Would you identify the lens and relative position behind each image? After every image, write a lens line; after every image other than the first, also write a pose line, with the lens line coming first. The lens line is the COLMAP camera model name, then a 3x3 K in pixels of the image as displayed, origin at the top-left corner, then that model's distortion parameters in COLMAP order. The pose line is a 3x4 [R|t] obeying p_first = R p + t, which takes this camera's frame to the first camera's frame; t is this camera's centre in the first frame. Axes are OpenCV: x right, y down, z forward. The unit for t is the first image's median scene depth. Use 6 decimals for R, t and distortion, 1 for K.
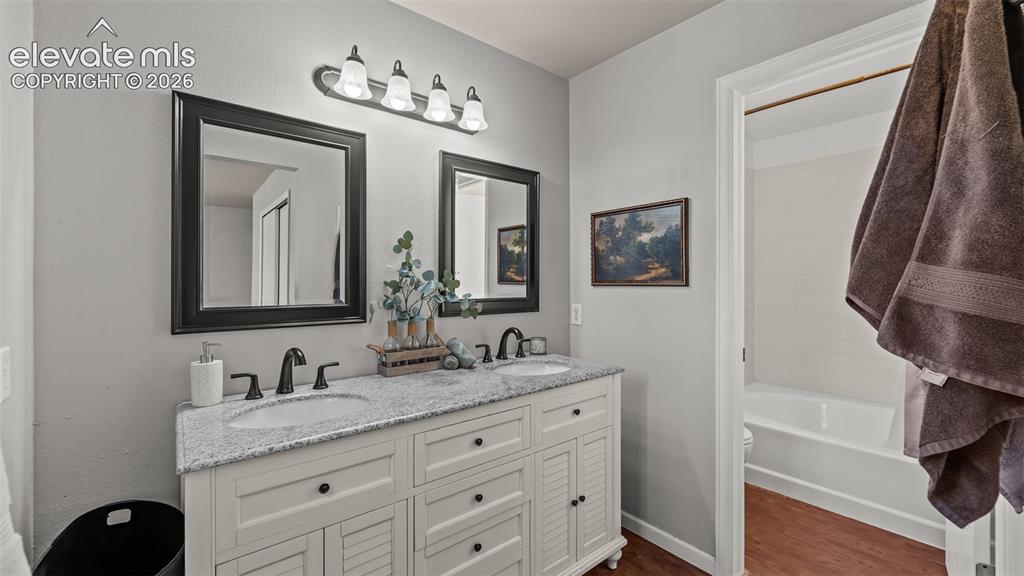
lens RADIAL K [[414.1, 0, 510.7], [0, 414.1, 282.9], [0, 0, 1]] dist [0.000317, -0.000350]
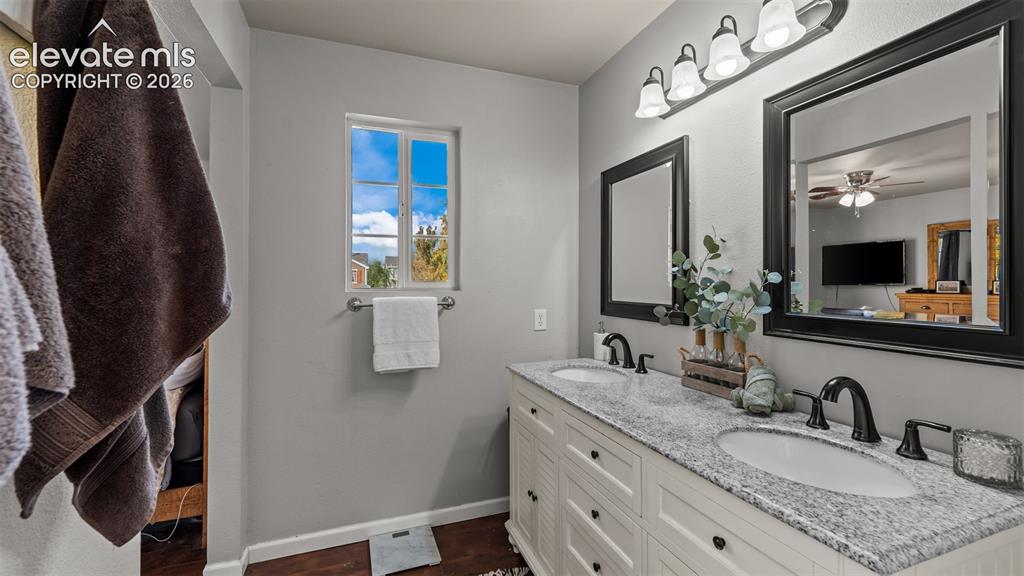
lens RADIAL K [[414.1, 0, 510.7], [0, 414.1, 282.9], [0, 0, 1]] dist [0.000317, -0.000350]
pose [[-0.311514, 0.005866, -0.950223, 0.644478], [0.002271, 0.999983, 0.005428, -0.011299], [0.950239, -0.000467, -0.311522, 0.813215]]
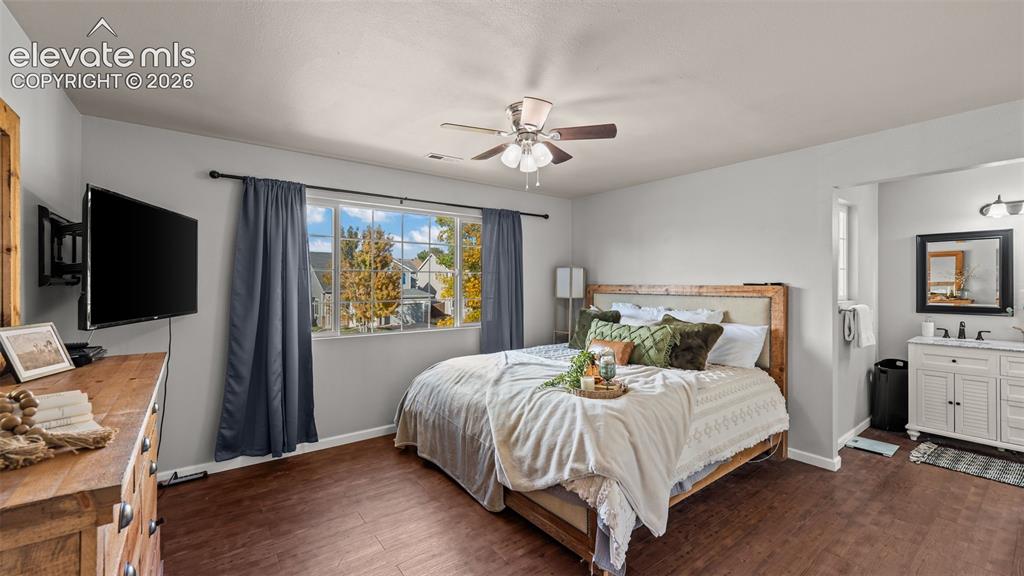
lens RADIAL K [[414.1, 0, 510.7], [0, 414.1, 282.9], [0, 0, 1]] dist [0.000317, -0.000350]
pose [[-0.023874, 0.002432, -0.999712, 1.665966], [0.004772, 0.999986, 0.002319, -0.085676], [0.999704, -0.004716, -0.023886, -1.392223]]
